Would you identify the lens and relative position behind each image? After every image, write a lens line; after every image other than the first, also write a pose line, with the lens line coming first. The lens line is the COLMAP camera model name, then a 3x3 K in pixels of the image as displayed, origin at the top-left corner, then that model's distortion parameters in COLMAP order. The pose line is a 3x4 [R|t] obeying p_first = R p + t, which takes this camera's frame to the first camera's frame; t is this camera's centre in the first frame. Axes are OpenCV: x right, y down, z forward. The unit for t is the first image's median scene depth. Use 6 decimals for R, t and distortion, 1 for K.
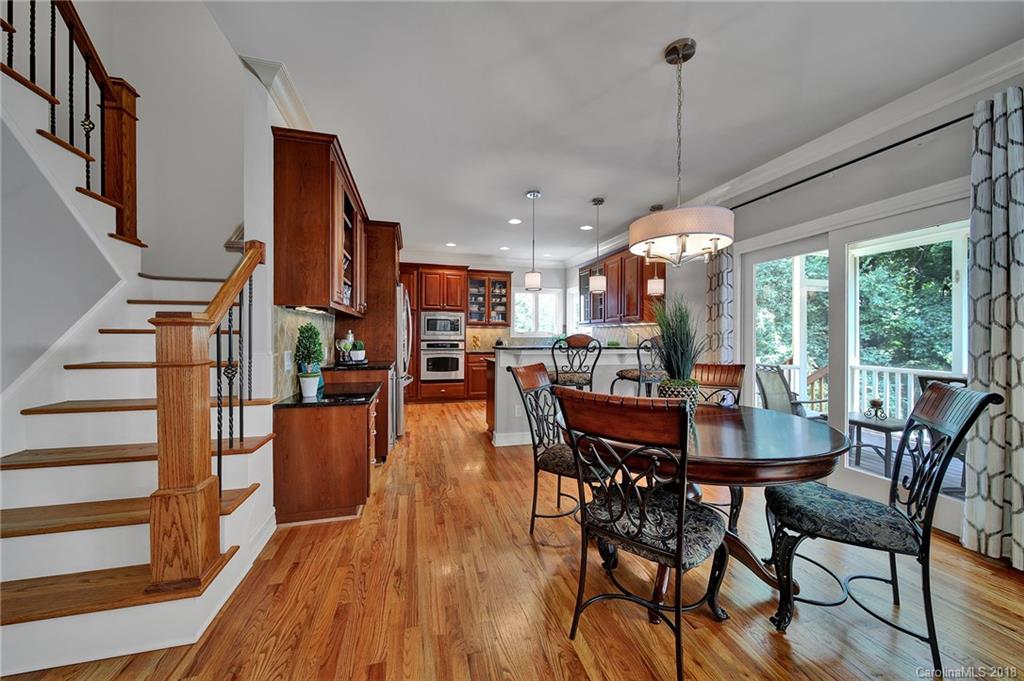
lens RADIAL K [[360.3, 0, 512.0], [0, 360.3, 340.5], [0, 0, 1]] dist [-0.007793, -0.000069]
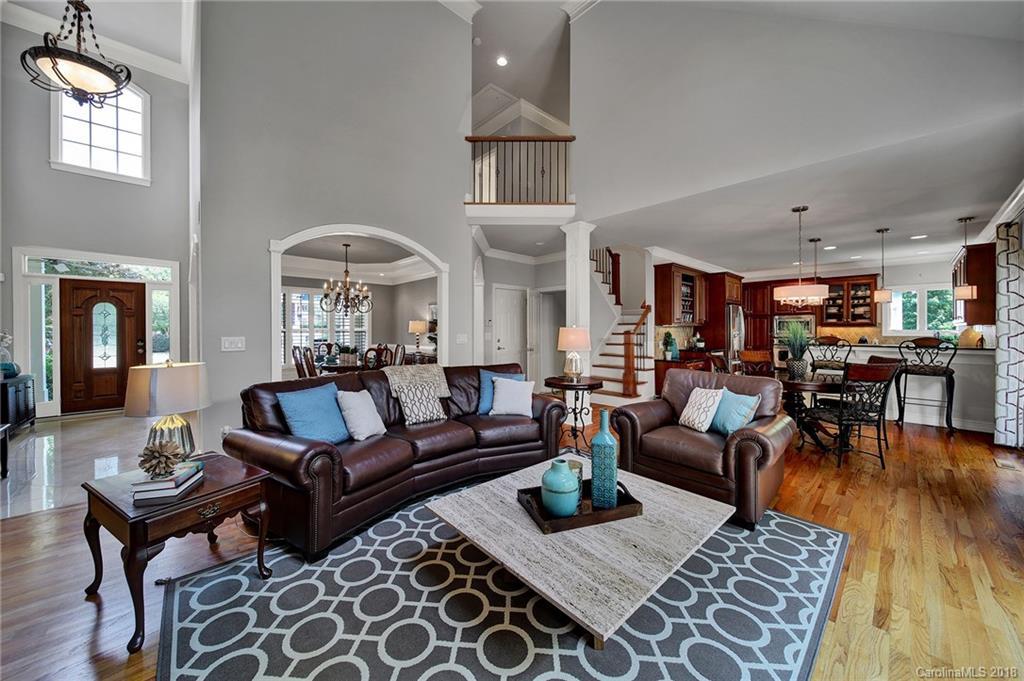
lens RADIAL K [[368.9, 0, 509.4], [0, 368.9, 338.6], [0, 0, 1]] dist [-0.001242, -0.000343]
pose [[0.463334, 0.021224, -0.885929, 0.572803], [-0.009442, 0.999775, 0.019013, -0.014175], [0.886133, -0.000444, 0.463430, -0.567624]]
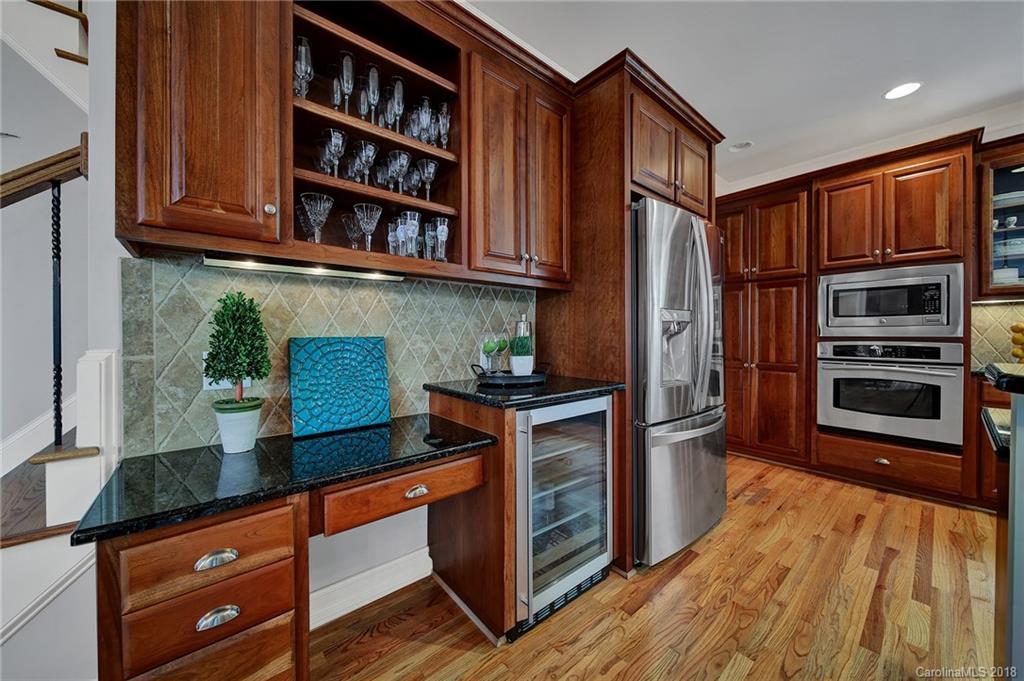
lens RADIAL K [[368.9, 0, 509.4], [0, 368.9, 338.6], [0, 0, 1]] dist [-0.001242, -0.000343]
pose [[0.428791, 0.004511, -0.903392, 0.005696], [-0.005576, 0.999982, 0.002346, 0.001151], [0.903386, 0.004031, 0.428808, 0.500689]]
